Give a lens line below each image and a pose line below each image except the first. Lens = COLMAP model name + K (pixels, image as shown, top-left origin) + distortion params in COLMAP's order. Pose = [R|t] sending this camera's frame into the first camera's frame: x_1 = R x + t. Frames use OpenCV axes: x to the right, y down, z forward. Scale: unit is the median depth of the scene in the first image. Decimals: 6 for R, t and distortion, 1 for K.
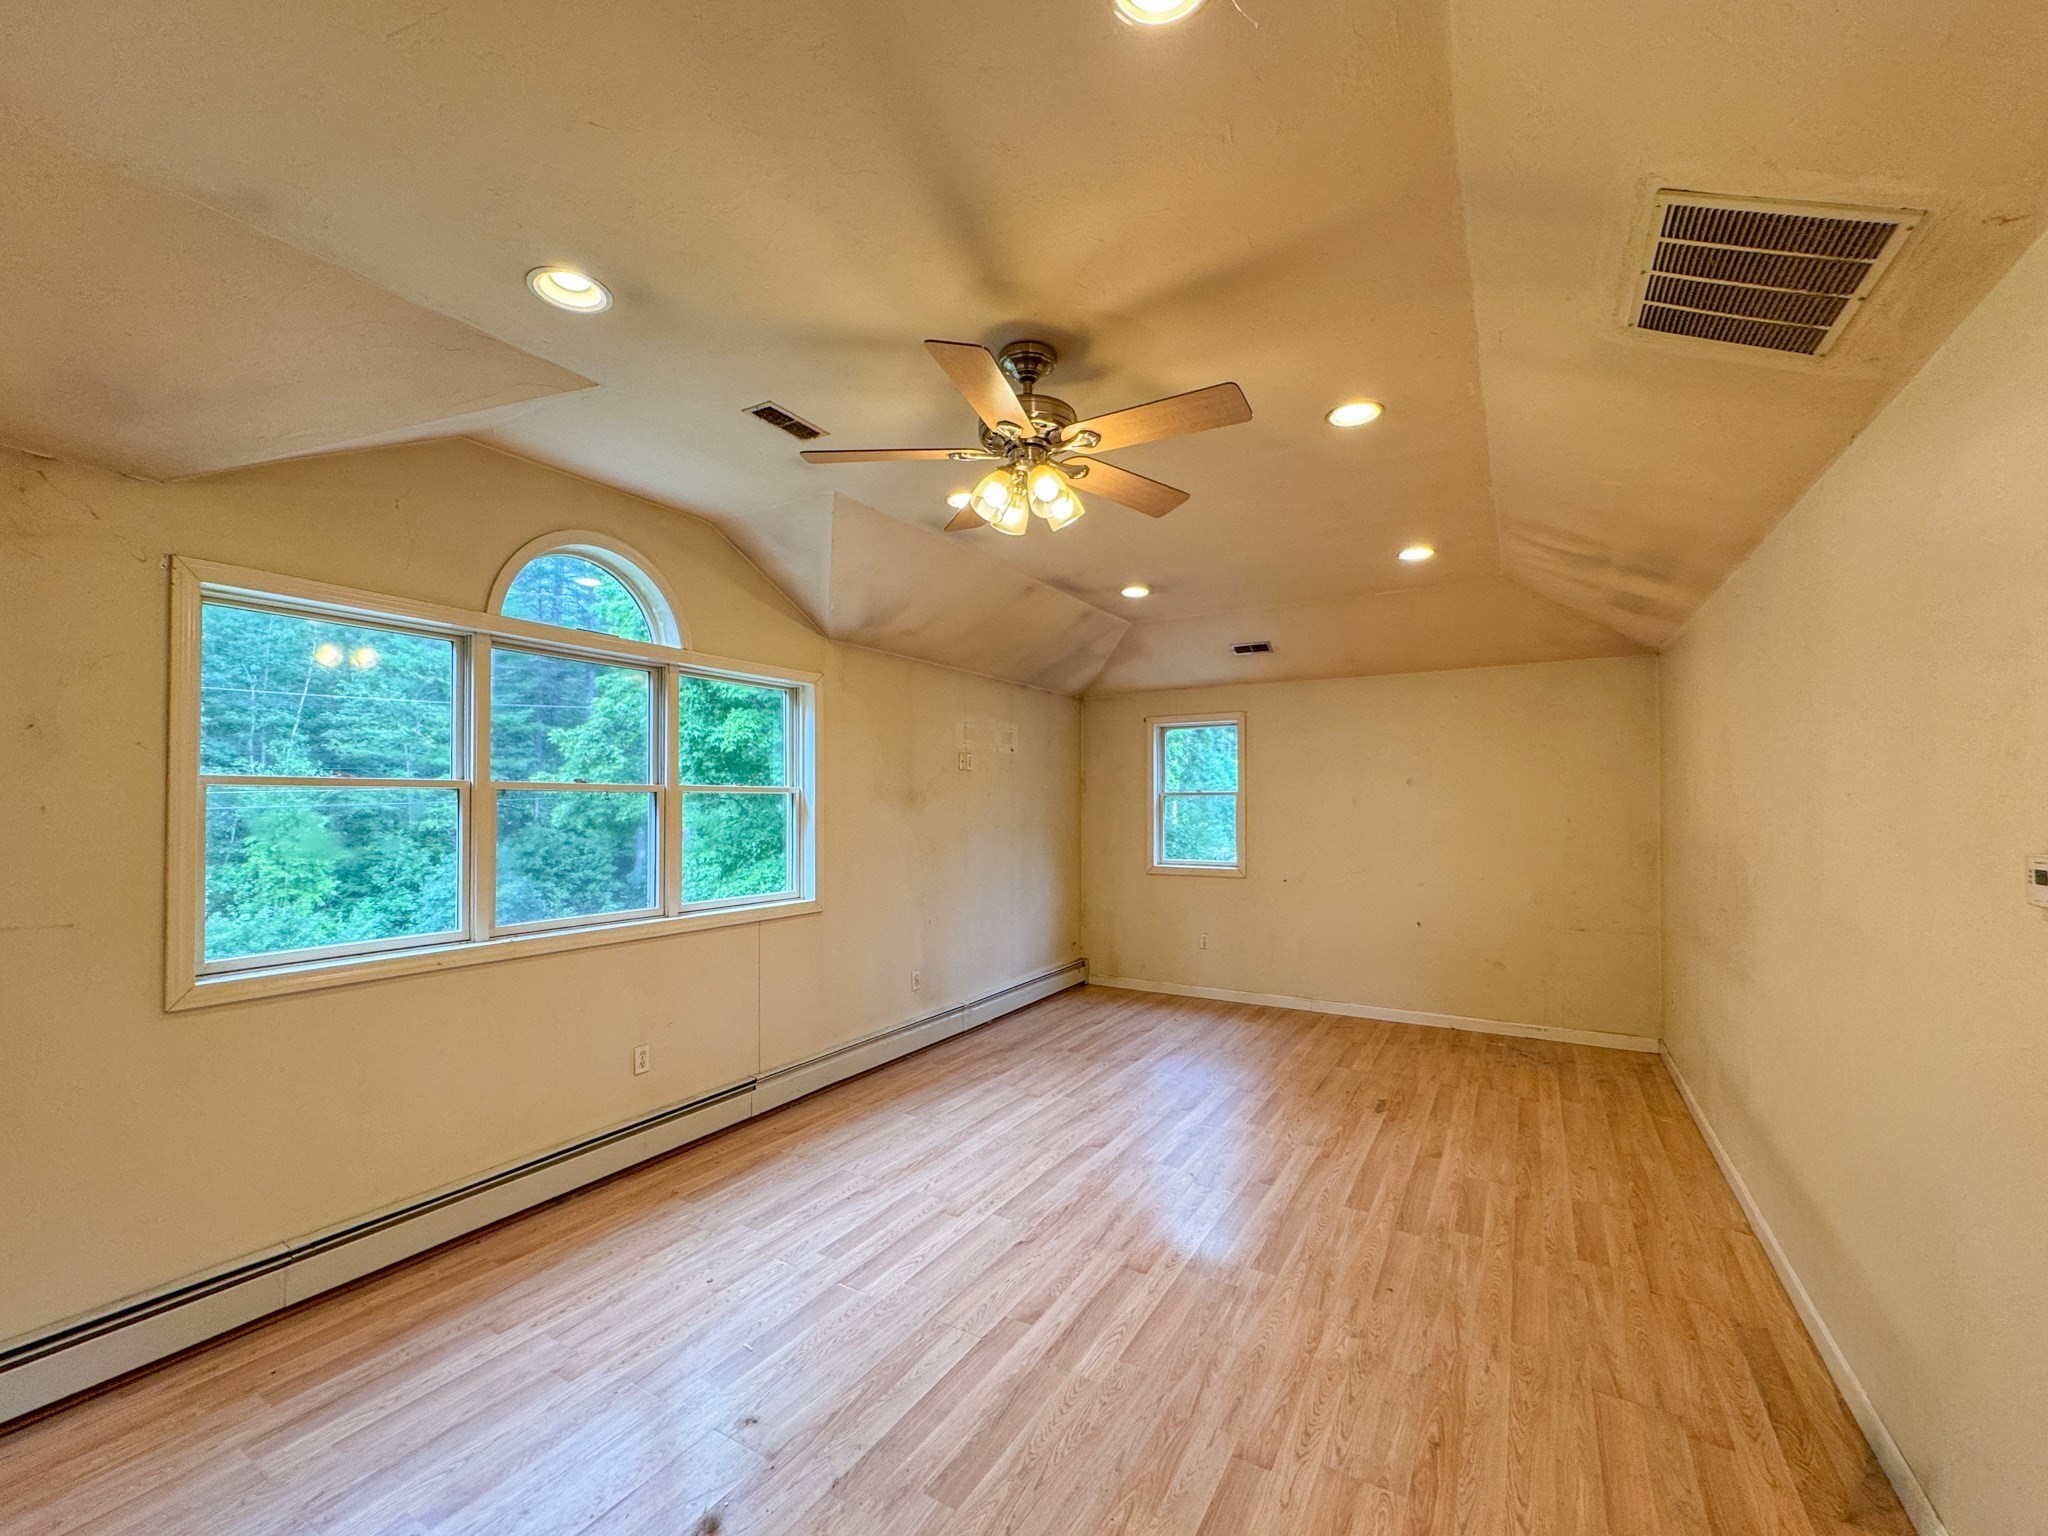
lens RADIAL K [[833.7, 0, 1039.5], [0, 833.7, 782.5], [0, 0, 1]] dist [-0.000322, 0.000277]
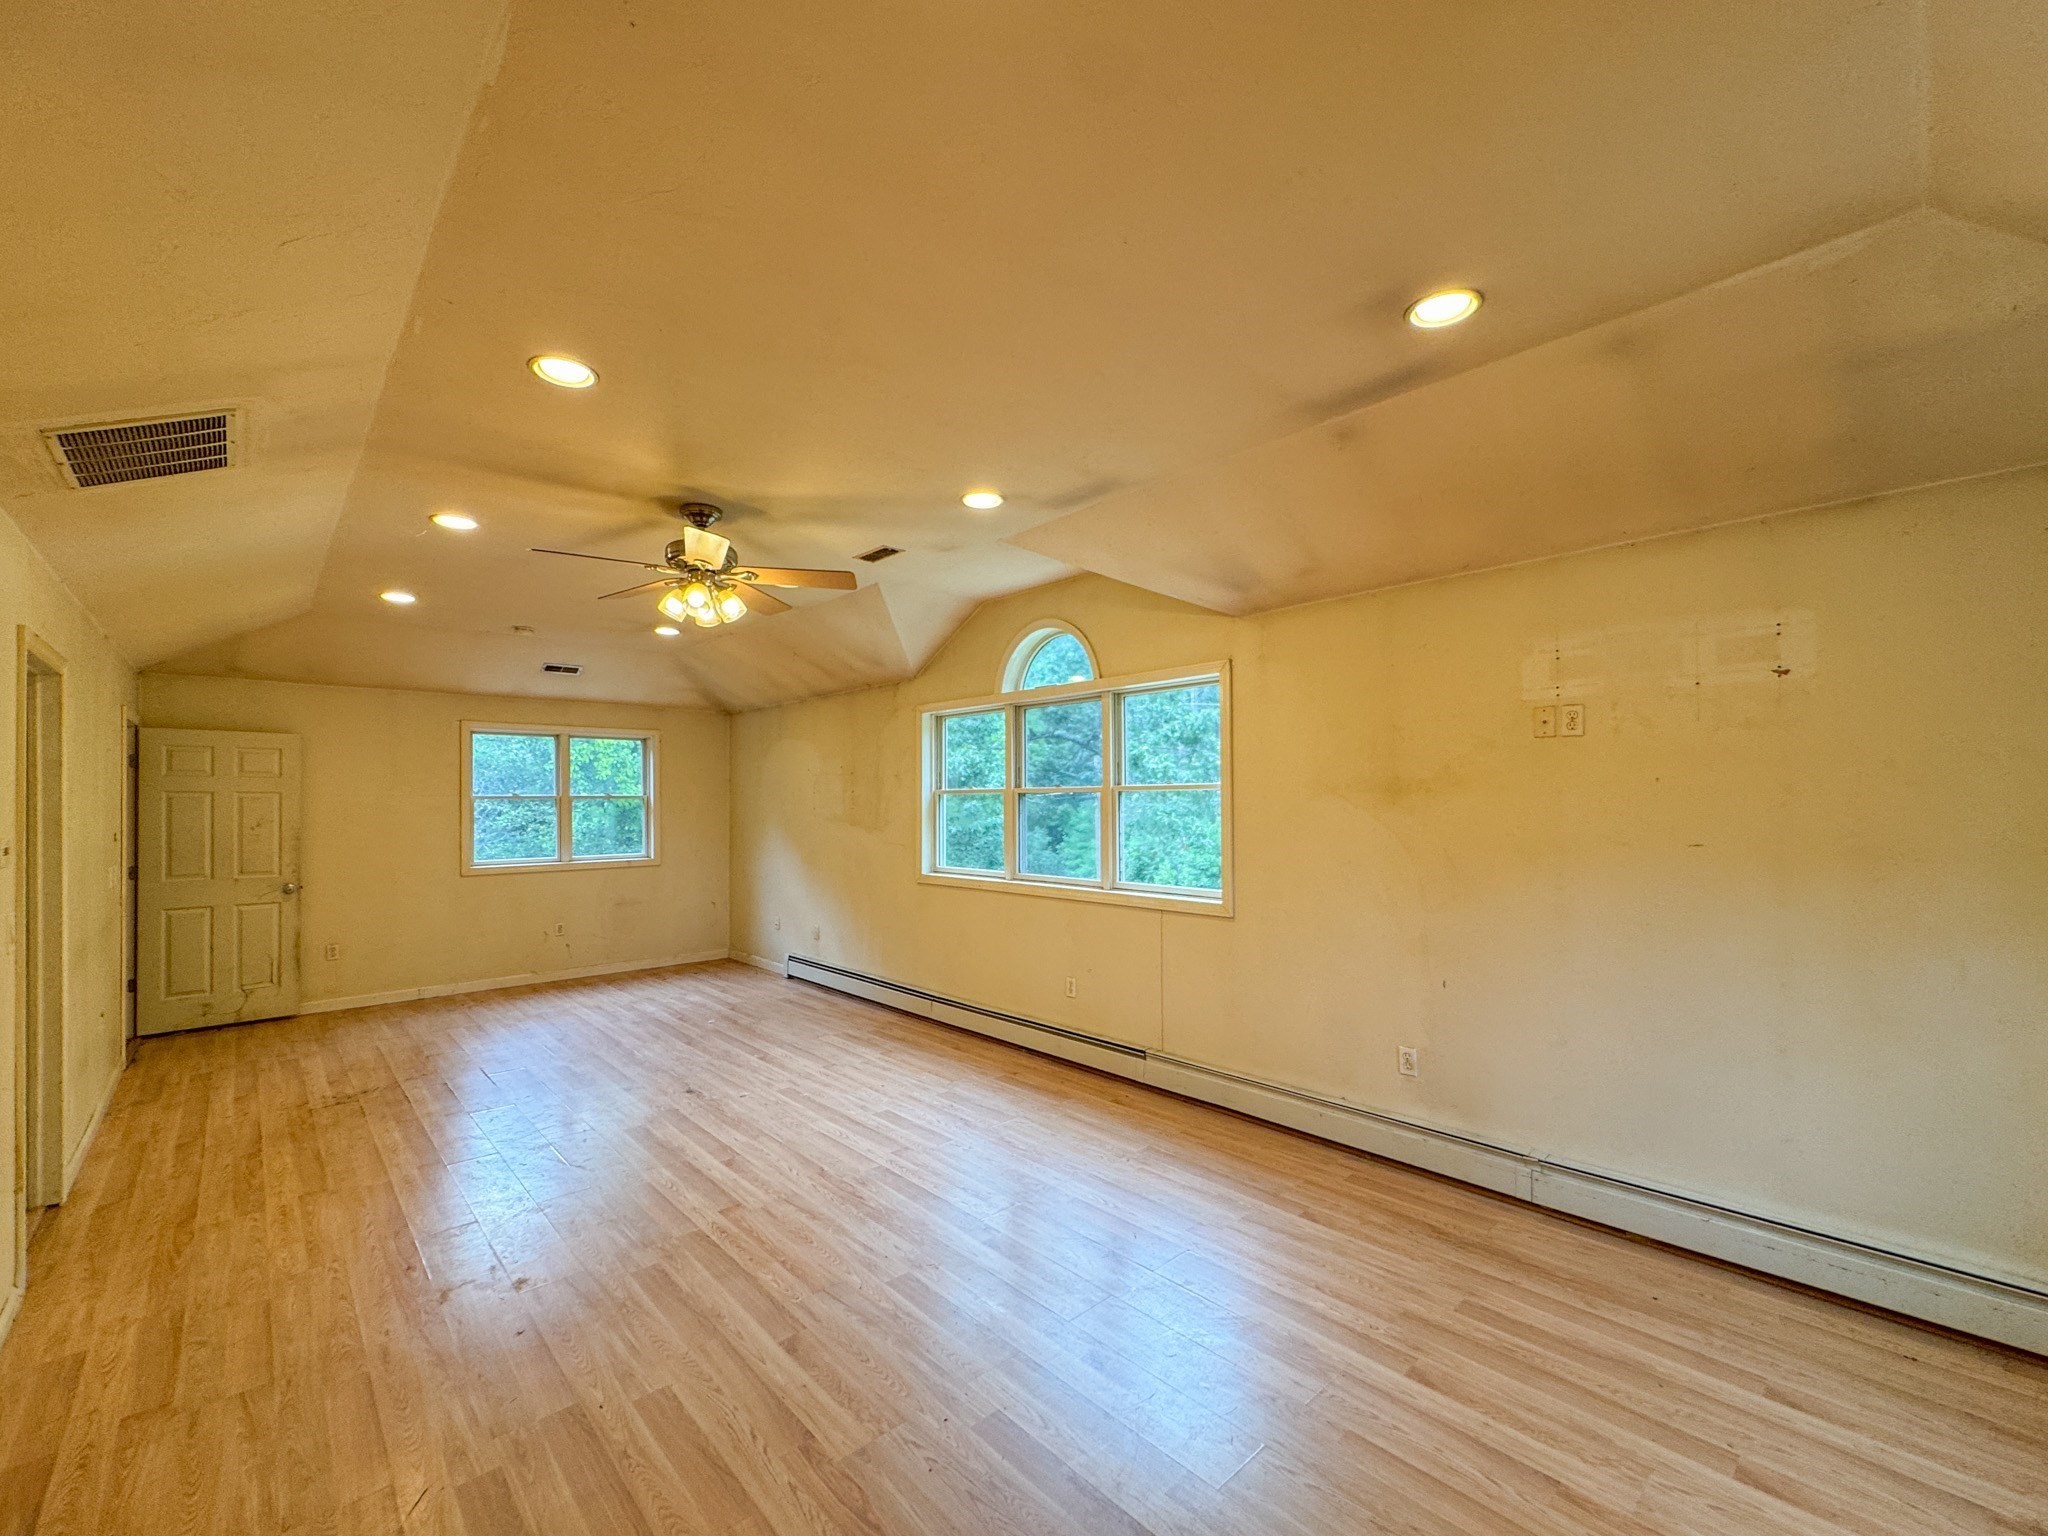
lens RADIAL K [[806.1, 0, 1041.7], [0, 806.1, 785.1], [0, 0, 1]] dist [-0.003267, 0.000047]
pose [[-0.259106, -0.015355, -0.965727, 0.954226], [0.033064, 0.999147, -0.024758, 0.035144], [0.965283, -0.038345, -0.258377, 1.514334]]
